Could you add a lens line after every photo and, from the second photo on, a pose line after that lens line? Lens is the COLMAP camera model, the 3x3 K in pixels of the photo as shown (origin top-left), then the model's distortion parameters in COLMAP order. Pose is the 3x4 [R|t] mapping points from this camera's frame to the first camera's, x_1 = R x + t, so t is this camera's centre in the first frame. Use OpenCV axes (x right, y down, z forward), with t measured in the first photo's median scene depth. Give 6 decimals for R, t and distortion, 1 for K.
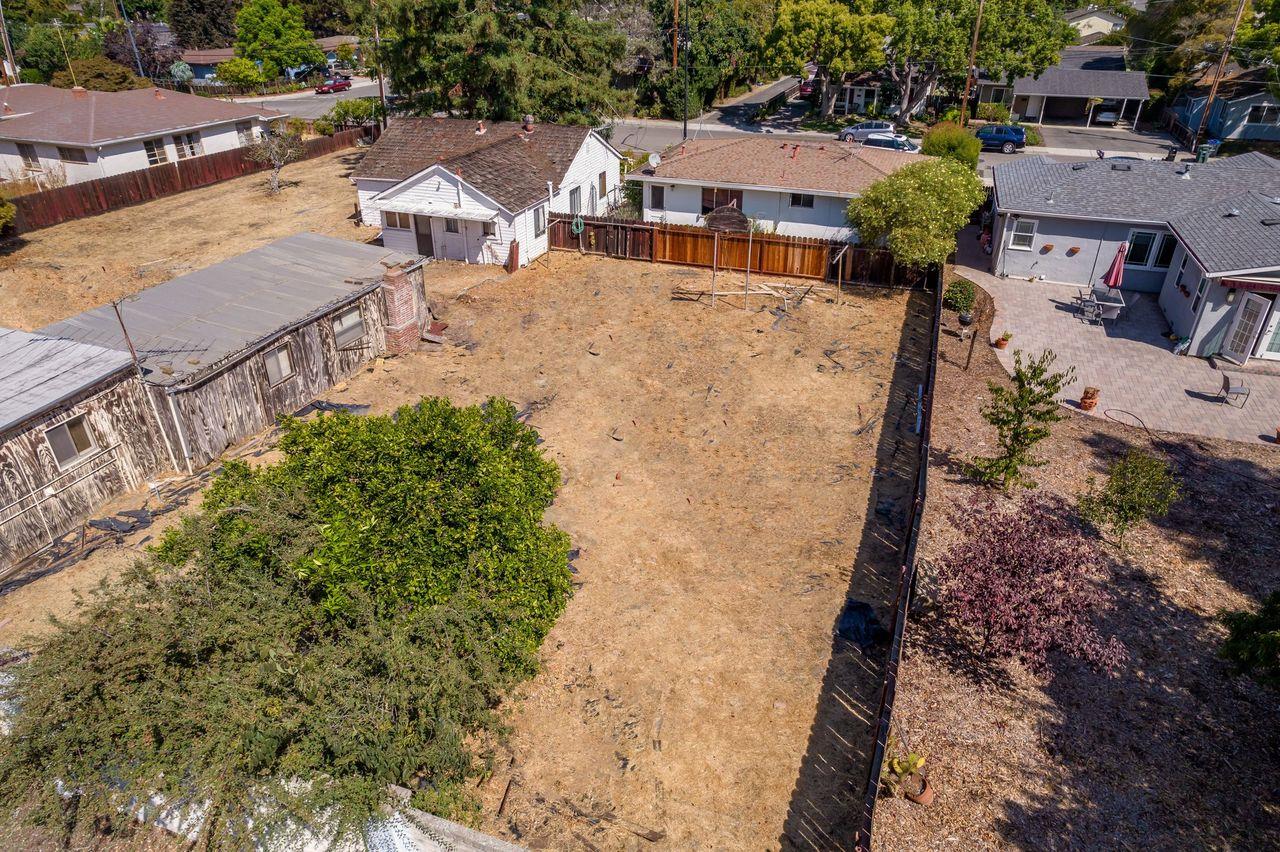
lens RADIAL K [[815.6, 0, 640.0], [0, 815.6, 426.0], [0, 0, 1]] dist [-0.076738, 0.080665]
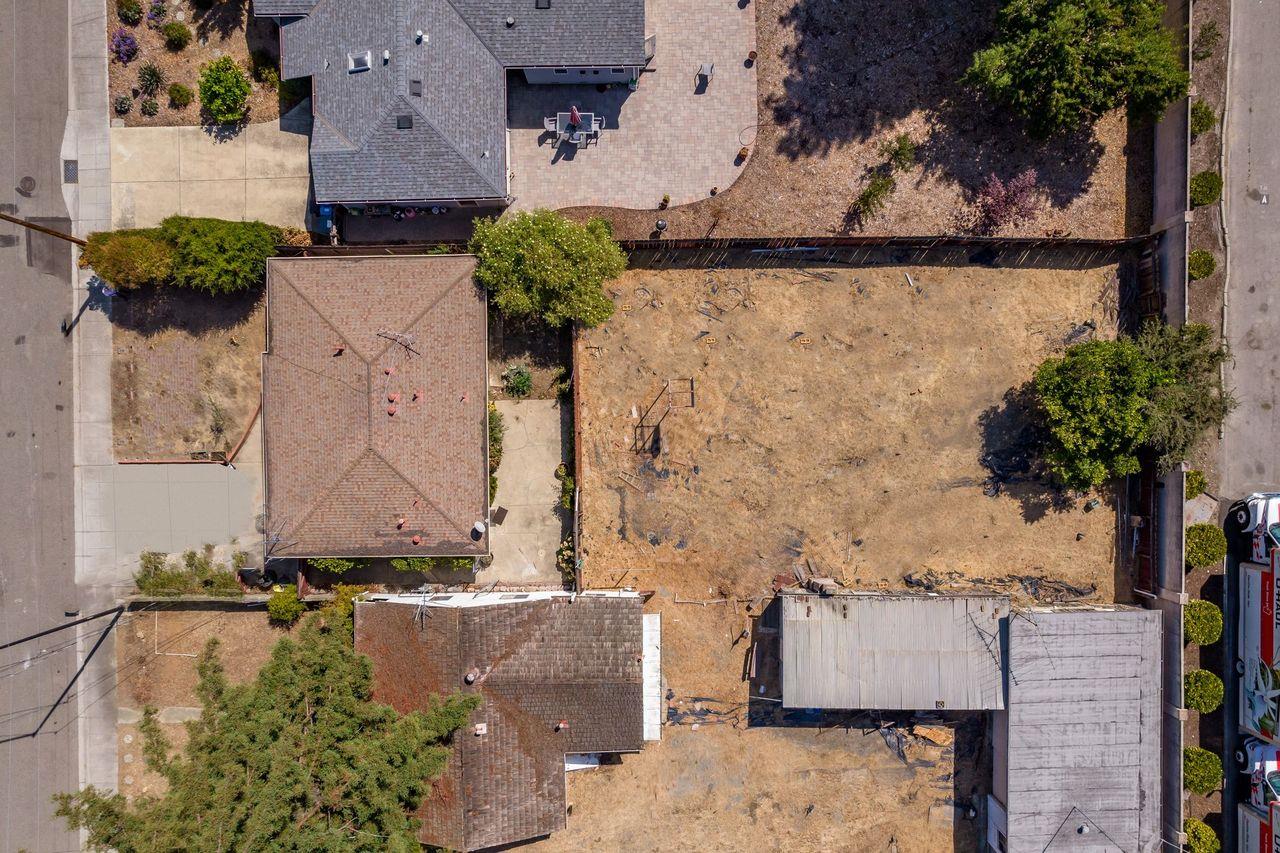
lens RADIAL K [[826.6, 0, 647.0], [0, 826.6, 461.1], [0, 0, 1]] dist [-0.002818, 0.002576]
pose [[-0.351691, -0.935736, -0.026692, 0.055243], [0.444685, -0.192087, 0.874847, -1.224442], [-0.823753, 0.295806, 0.483663, 0.368706]]
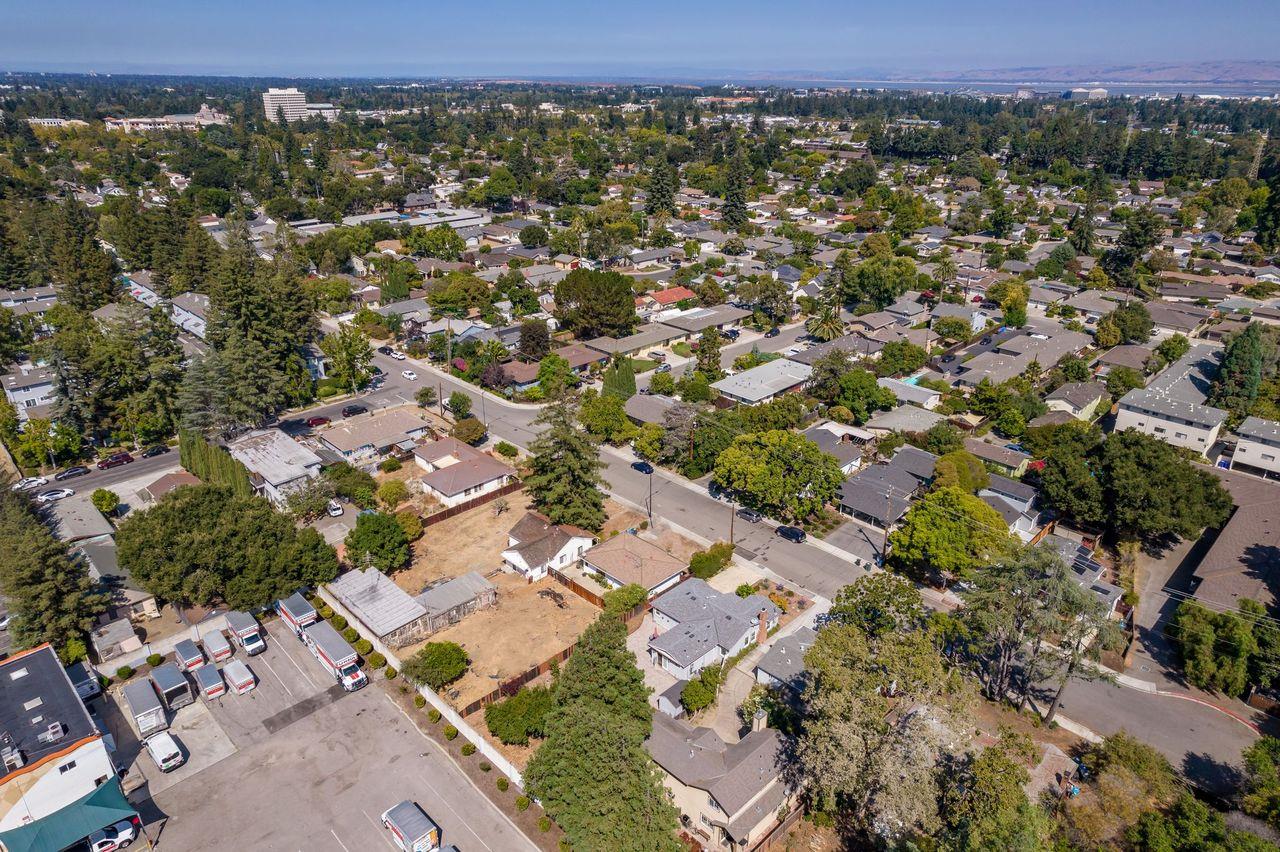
lens RADIAL K [[815.6, 0, 640.0], [0, 815.6, 426.0], [0, 0, 1]] dist [-0.076738, 0.080665]
pose [[0.903222, 0.168996, -0.394499, 1.577209], [-0.206532, 0.976928, -0.054367, -0.774082], [0.376210, 0.130582, 0.917287, -2.199464]]
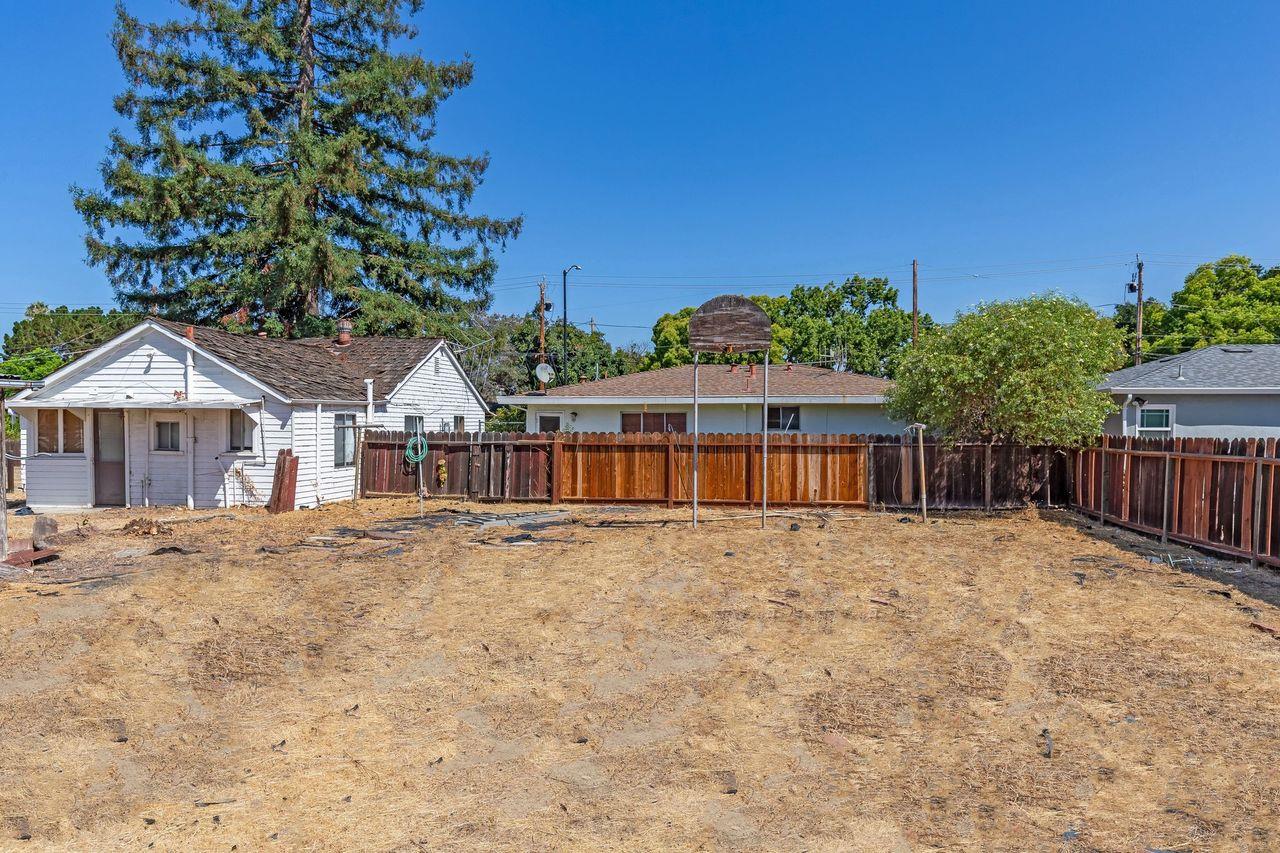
lens RADIAL K [[826.6, 0, 647.0], [0, 826.6, 461.1], [0, 0, 1]] dist [-0.002818, 0.002576]
pose [[0.981586, -0.002826, 0.190998, -0.030261], [0.089083, 0.891270, -0.444636, 0.031975], [-0.168974, 0.453464, 0.875111, 0.491956]]
